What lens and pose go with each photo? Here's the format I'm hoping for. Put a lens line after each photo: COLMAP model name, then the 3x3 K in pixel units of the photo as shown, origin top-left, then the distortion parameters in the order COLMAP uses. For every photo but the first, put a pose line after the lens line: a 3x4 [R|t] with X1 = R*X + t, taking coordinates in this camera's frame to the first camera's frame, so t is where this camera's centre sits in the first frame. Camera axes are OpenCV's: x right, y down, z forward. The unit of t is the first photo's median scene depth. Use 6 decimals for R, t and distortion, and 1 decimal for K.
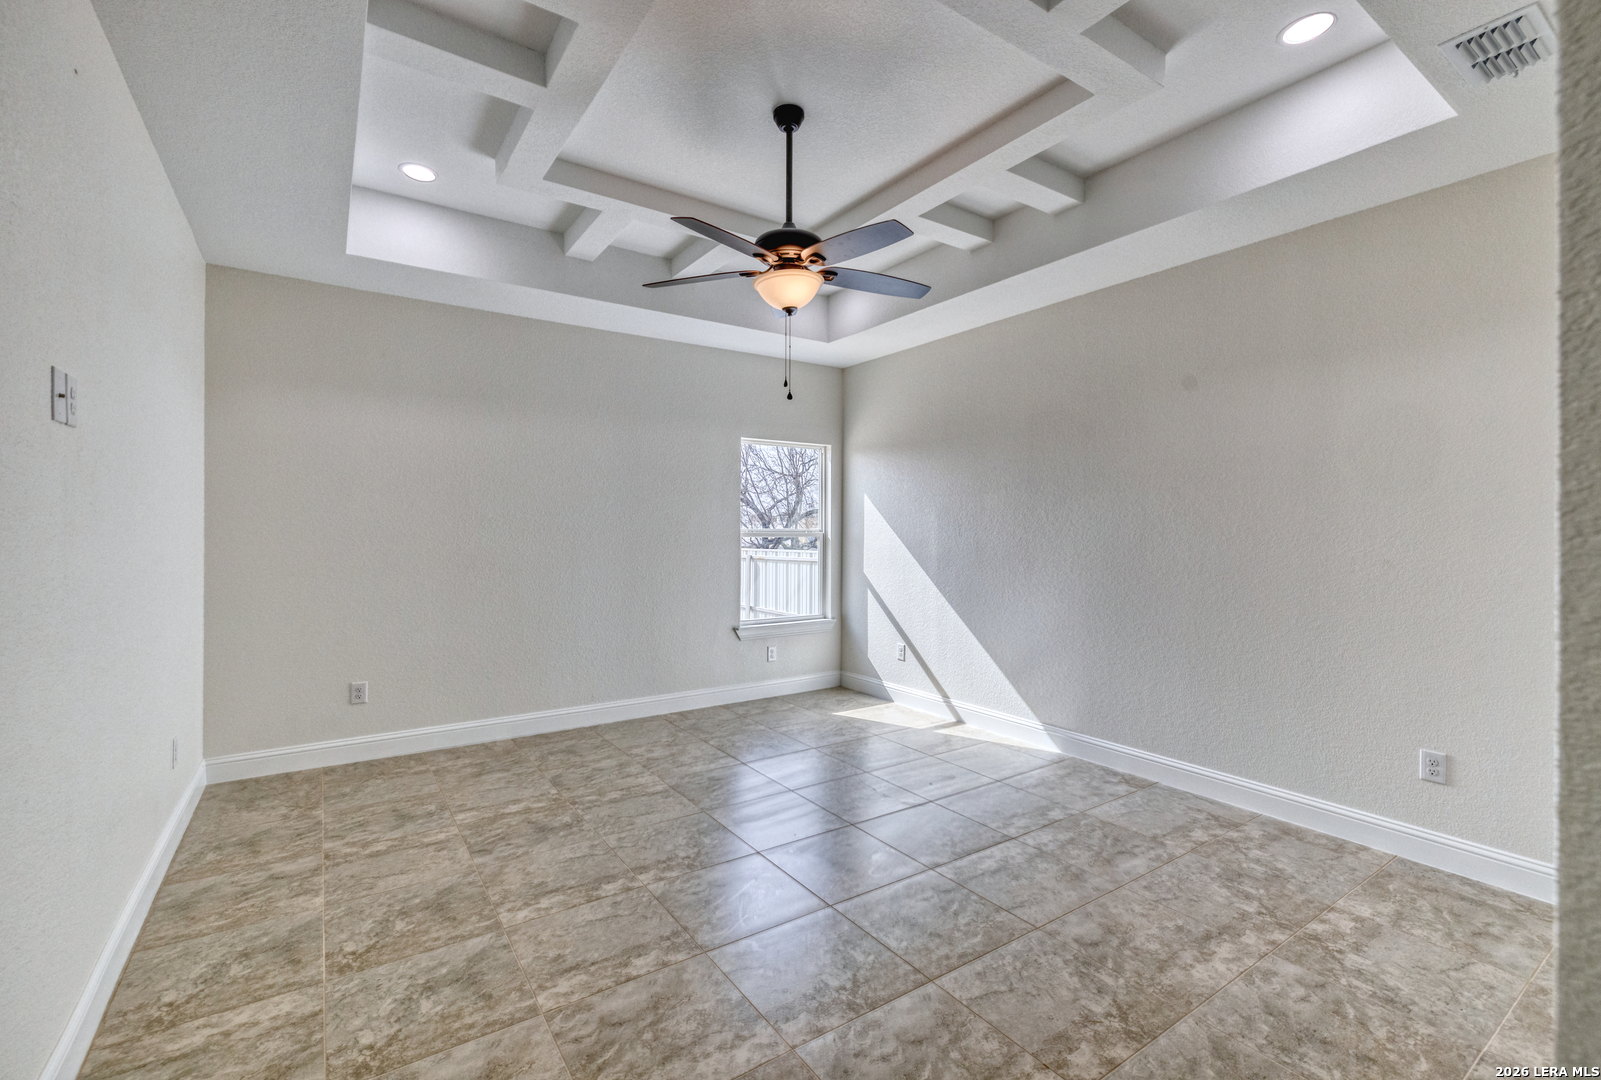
lens RADIAL K [[687.9, 0, 800.5], [0, 687.9, 540.0], [0, 0, 1]] dist [0.000440, -0.000266]
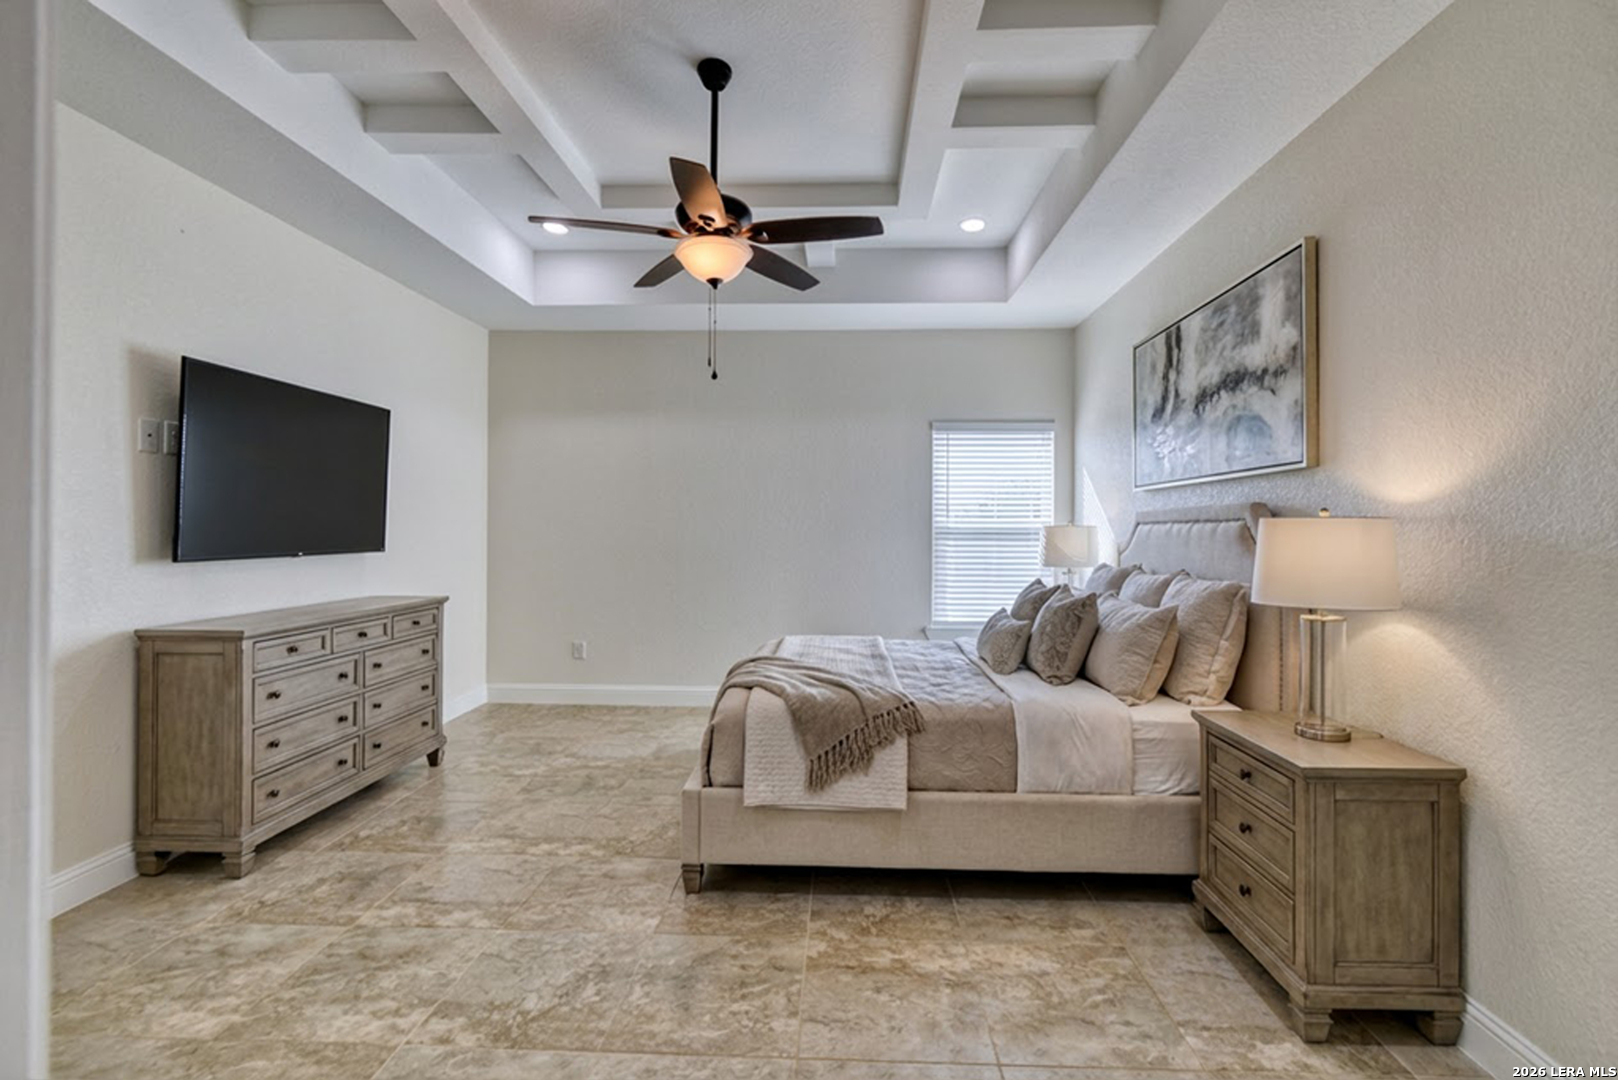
lens RADIAL K [[679.5, 0, 808.7], [0, 679.5, 533.1], [0, 0, 1]] dist [0.002662, -0.000634]
pose [[0.814670, 0.011028, -0.579820, 0.482281], [-0.014571, 0.999893, -0.001456, 0.002398], [0.579742, 0.009635, 0.814743, 0.255867]]
